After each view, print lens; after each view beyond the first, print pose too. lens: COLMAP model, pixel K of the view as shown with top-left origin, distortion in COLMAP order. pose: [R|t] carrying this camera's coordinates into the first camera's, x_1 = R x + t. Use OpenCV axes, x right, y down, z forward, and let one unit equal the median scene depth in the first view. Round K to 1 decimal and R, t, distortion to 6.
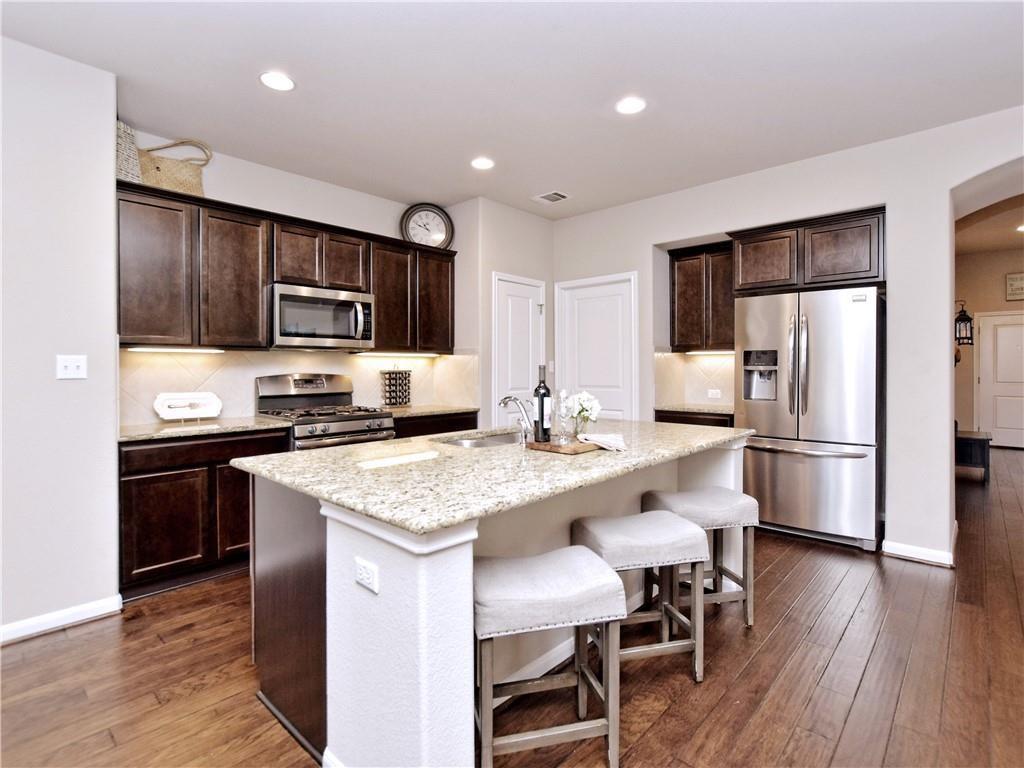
lens RADIAL K [[509.1, 0, 511.4], [0, 509.1, 369.3], [0, 0, 1]] dist [-0.011480, 0.000812]
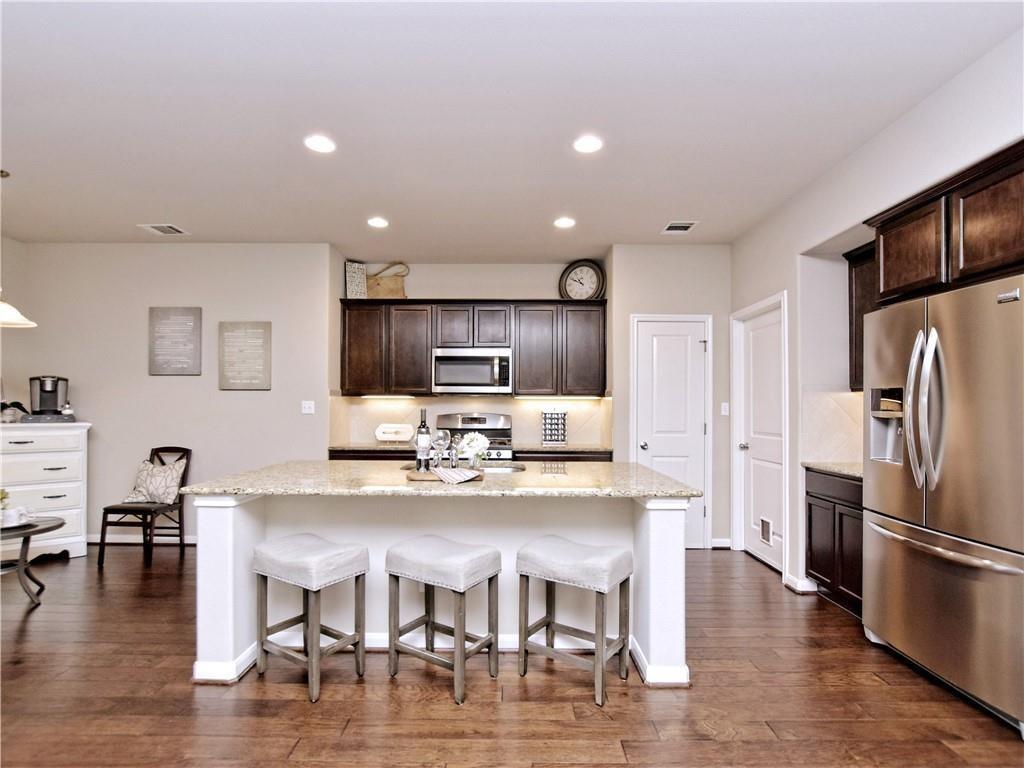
lens RADIAL K [[509.1, 0, 515.7], [0, 509.1, 404.4], [0, 0, 1]] dist [-0.011480, 0.000812]
pose [[0.681573, 0.002221, -0.731747, 0.587795], [-0.009083, 0.999944, -0.005426, -0.007270], [0.731694, 0.010345, 0.681555, 0.163652]]
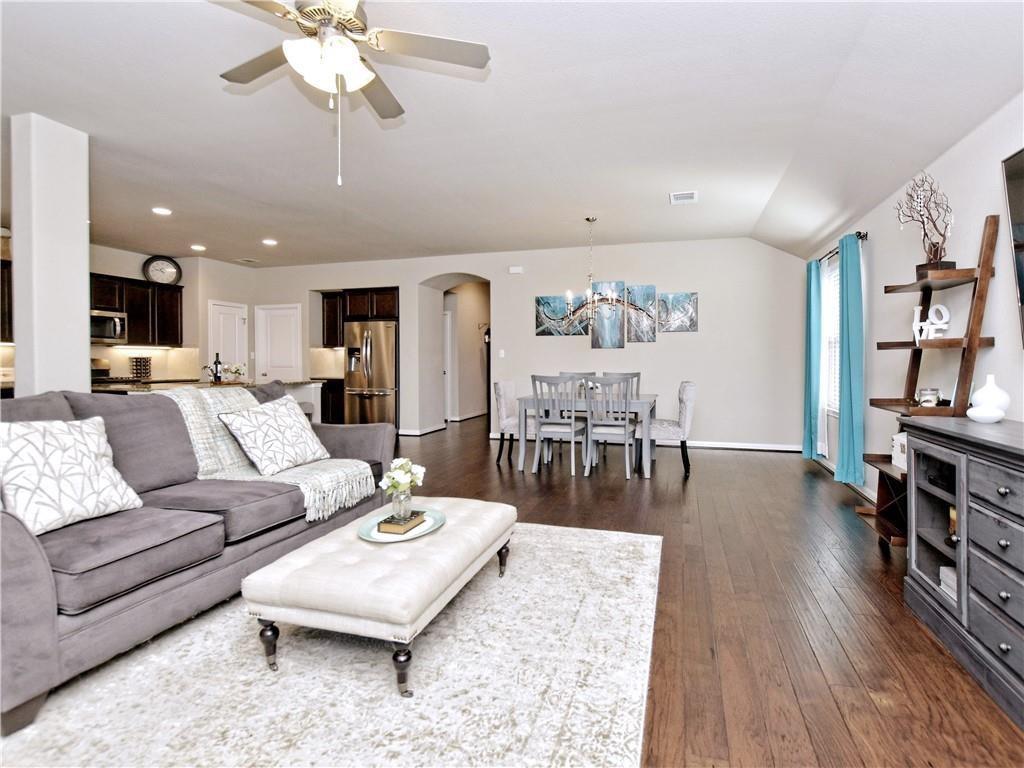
lens RADIAL K [[509.1, 0, 530.0], [0, 509.1, 370.2], [0, 0, 1]] dist [-0.011480, 0.000812]
pose [[0.891237, -0.006925, 0.453486, 0.164943], [-0.000051, 0.999882, 0.015368, 0.021431], [-0.453539, -0.013720, 0.891131, -1.102751]]
